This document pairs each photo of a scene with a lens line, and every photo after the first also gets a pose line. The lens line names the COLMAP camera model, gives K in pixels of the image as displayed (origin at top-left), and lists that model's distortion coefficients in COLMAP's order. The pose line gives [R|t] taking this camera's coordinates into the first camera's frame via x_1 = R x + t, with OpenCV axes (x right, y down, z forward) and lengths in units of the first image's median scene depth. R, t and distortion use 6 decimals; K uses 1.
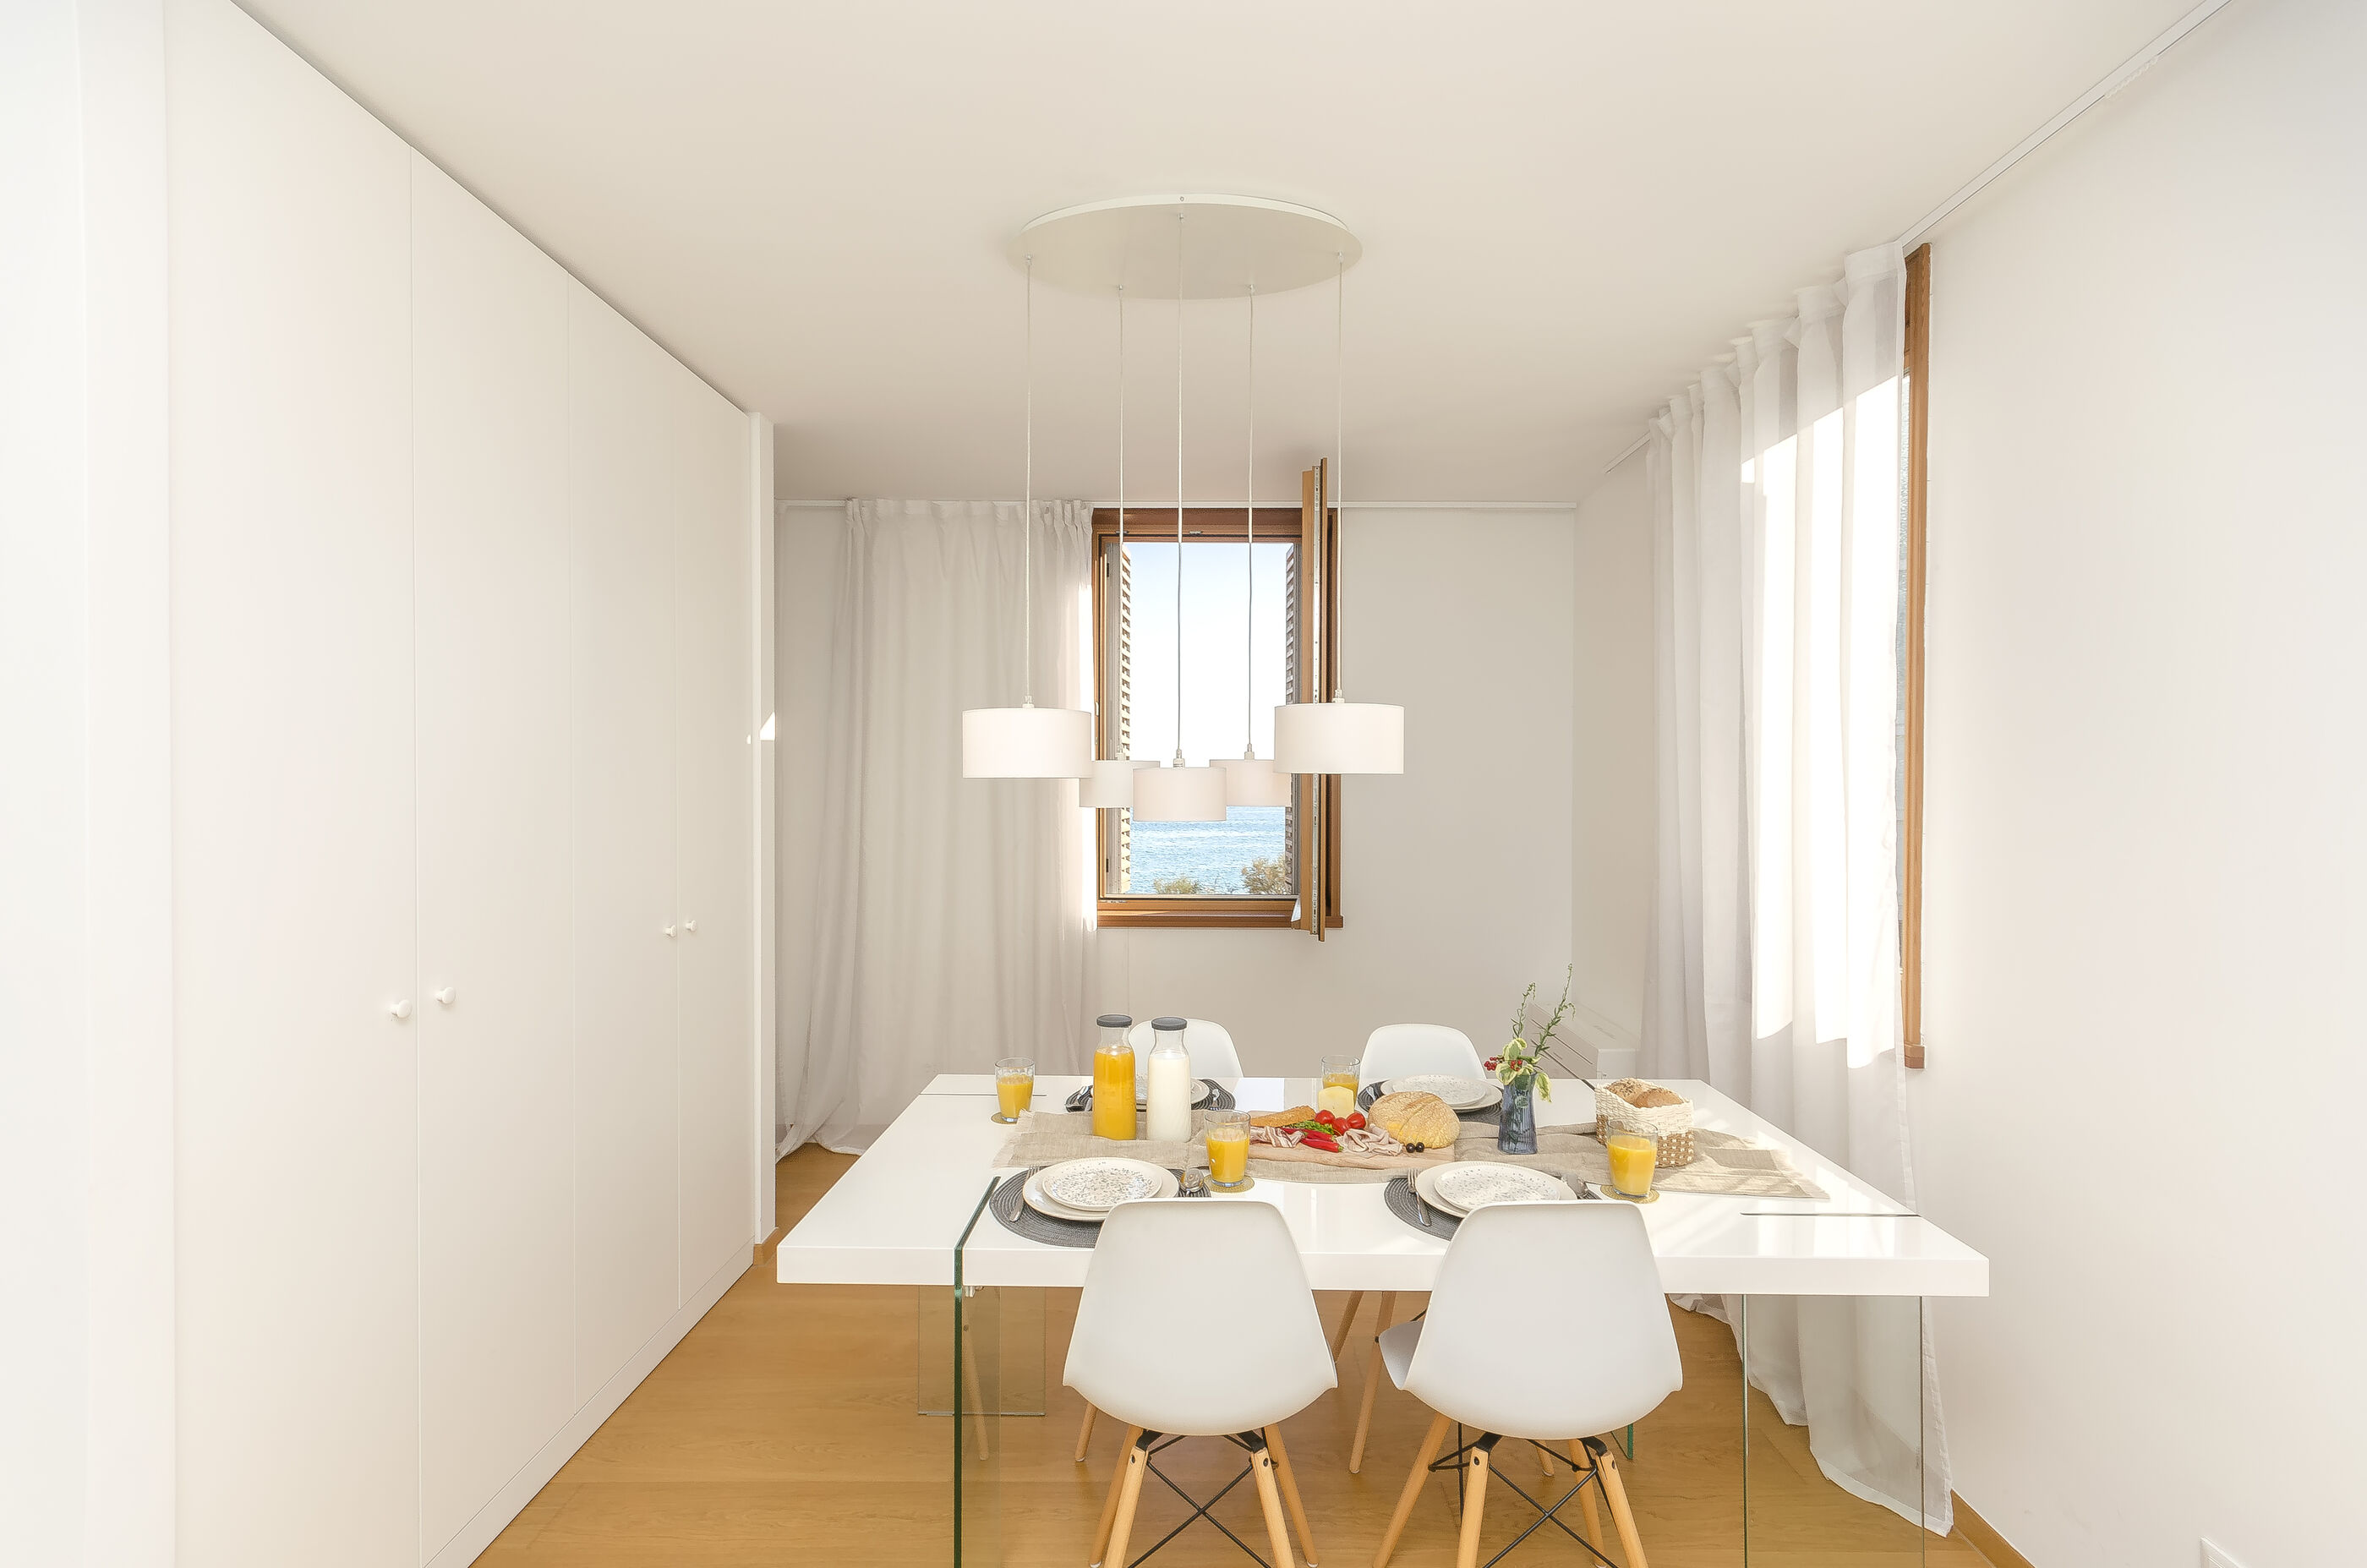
lens RADIAL K [[1010.3, 0, 1213.6], [0, 1010.3, 813.6], [0, 0, 1]] dist [0.003732, 0.000117]
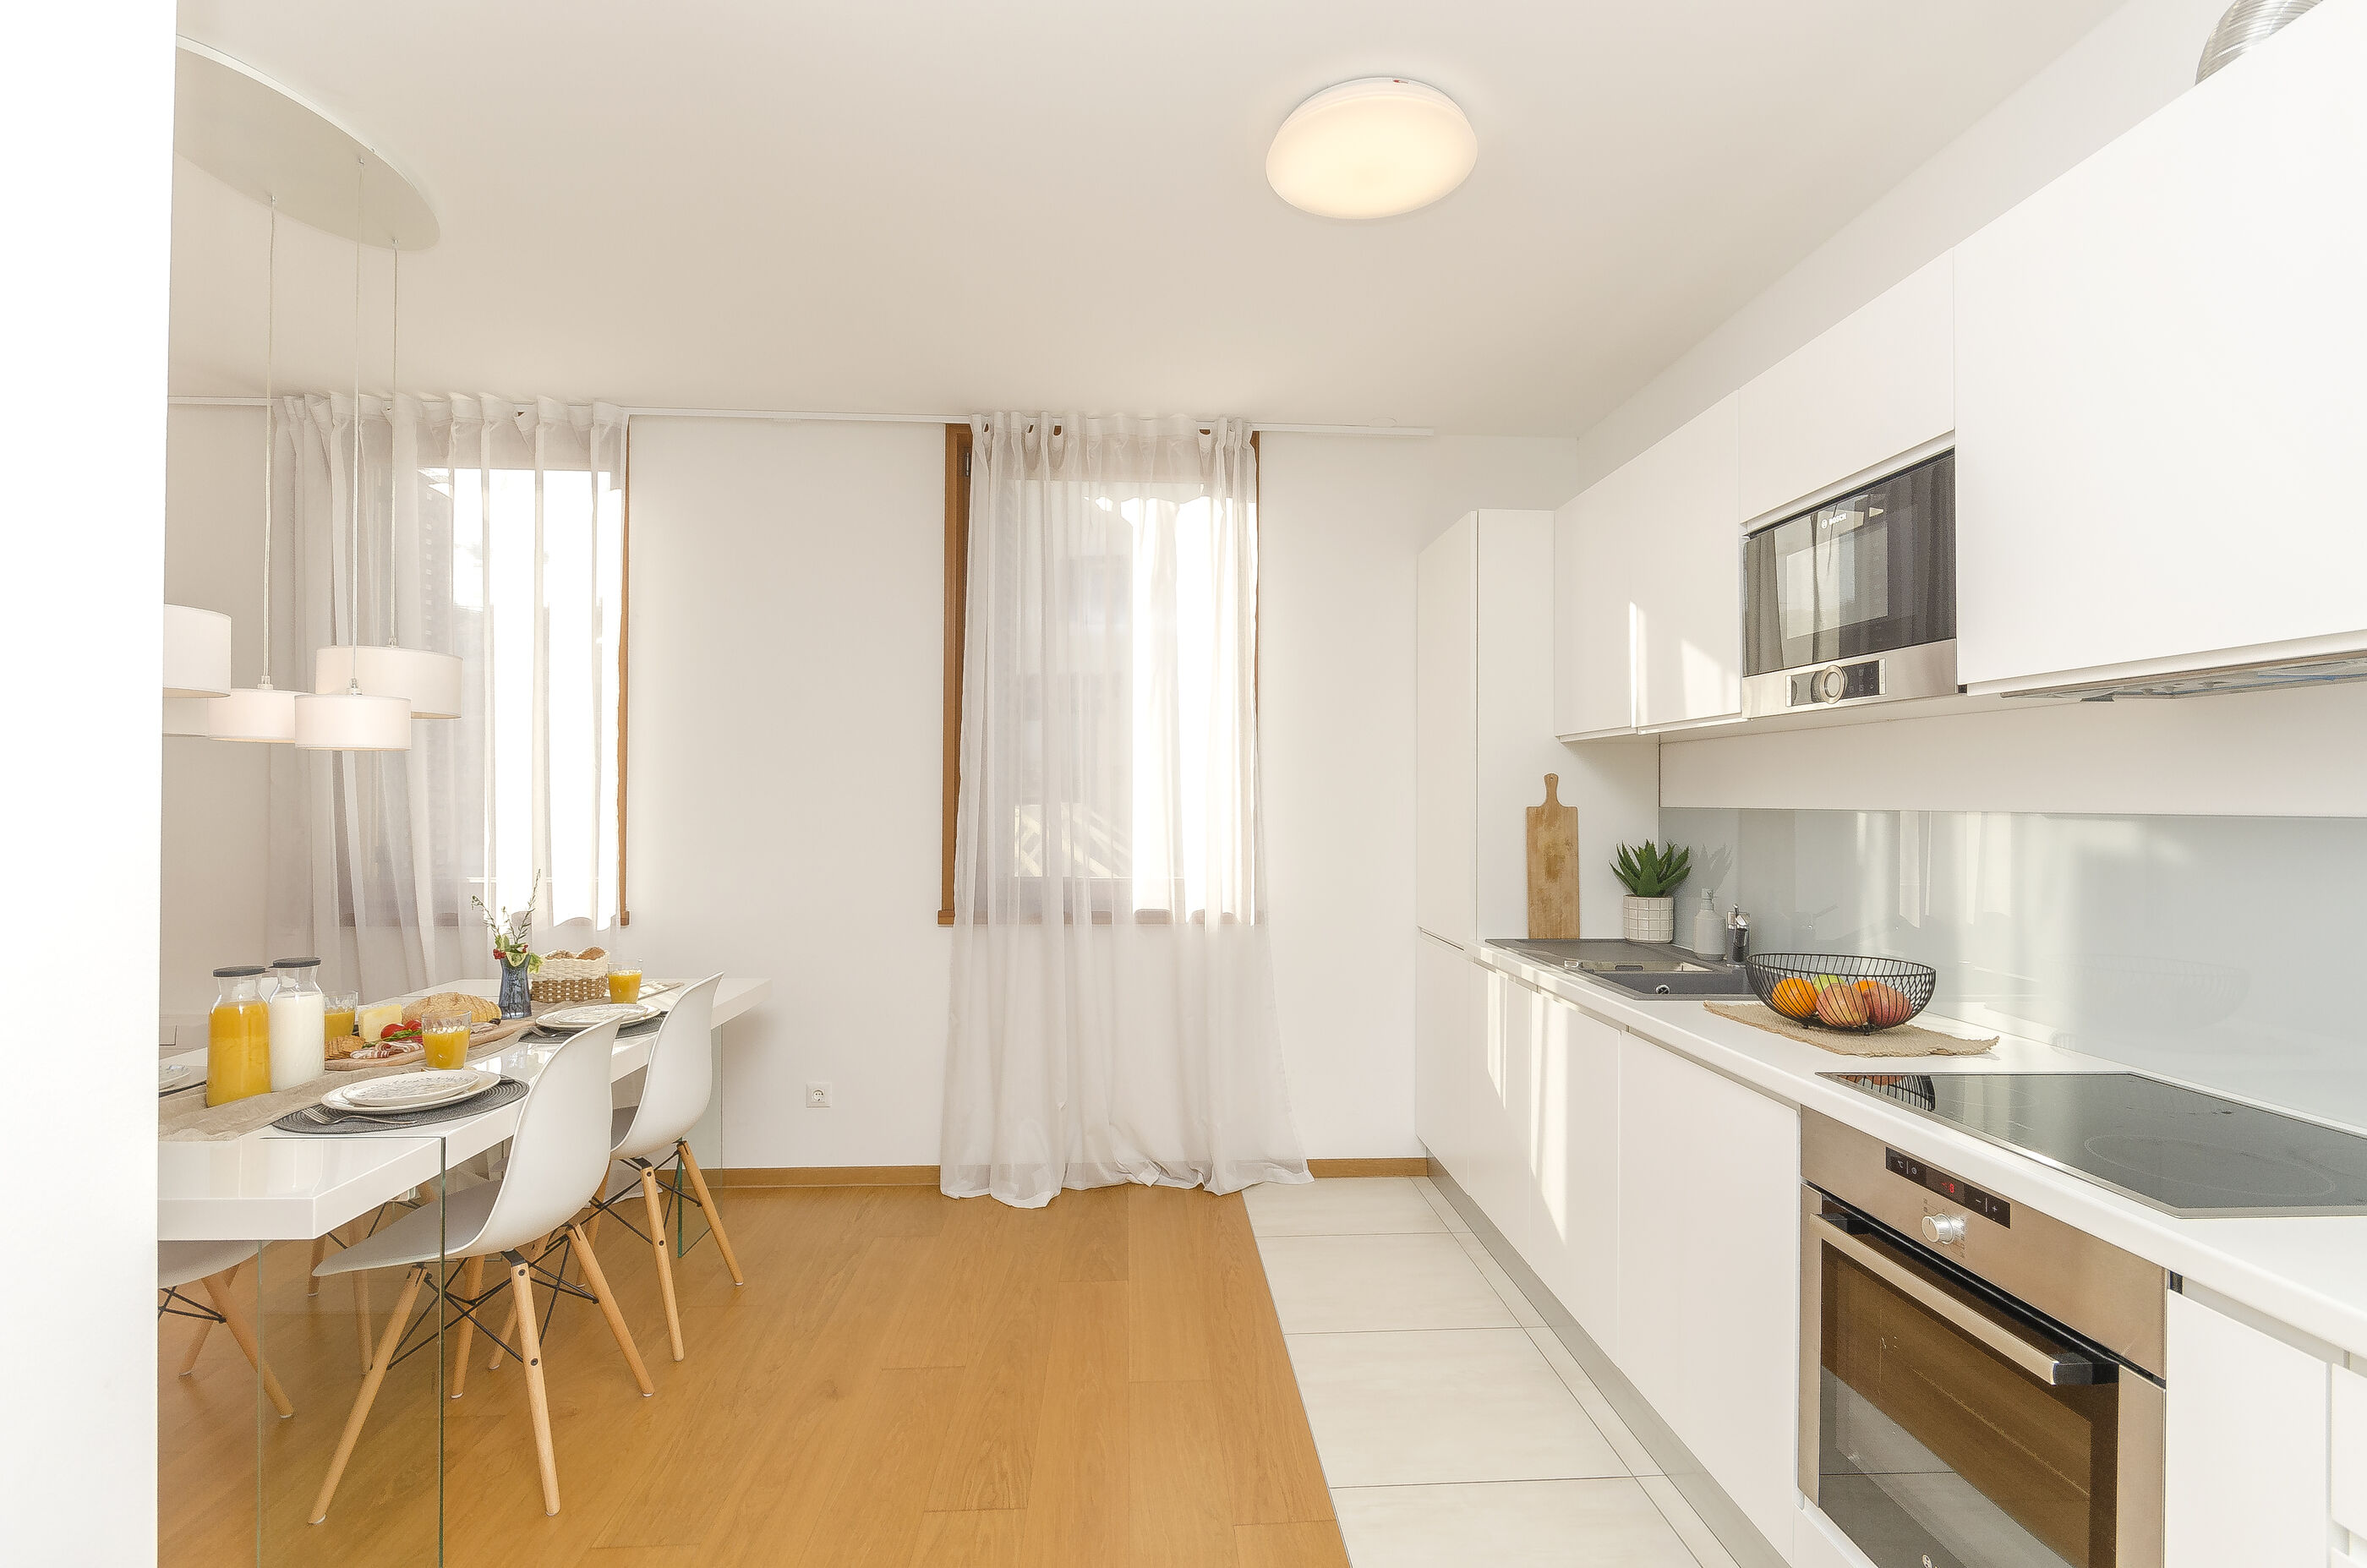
lens RADIAL K [[1082.6, 0, 1183.5], [0, 1082.6, 784.0], [0, 0, 1]] dist [0.001633, 0.000150]
pose [[-0.037257, 0.006456, 0.999285, -1.047051], [0.023475, 0.999709, -0.005584, 0.060336], [-0.999030, 0.023250, -0.037398, 0.185087]]
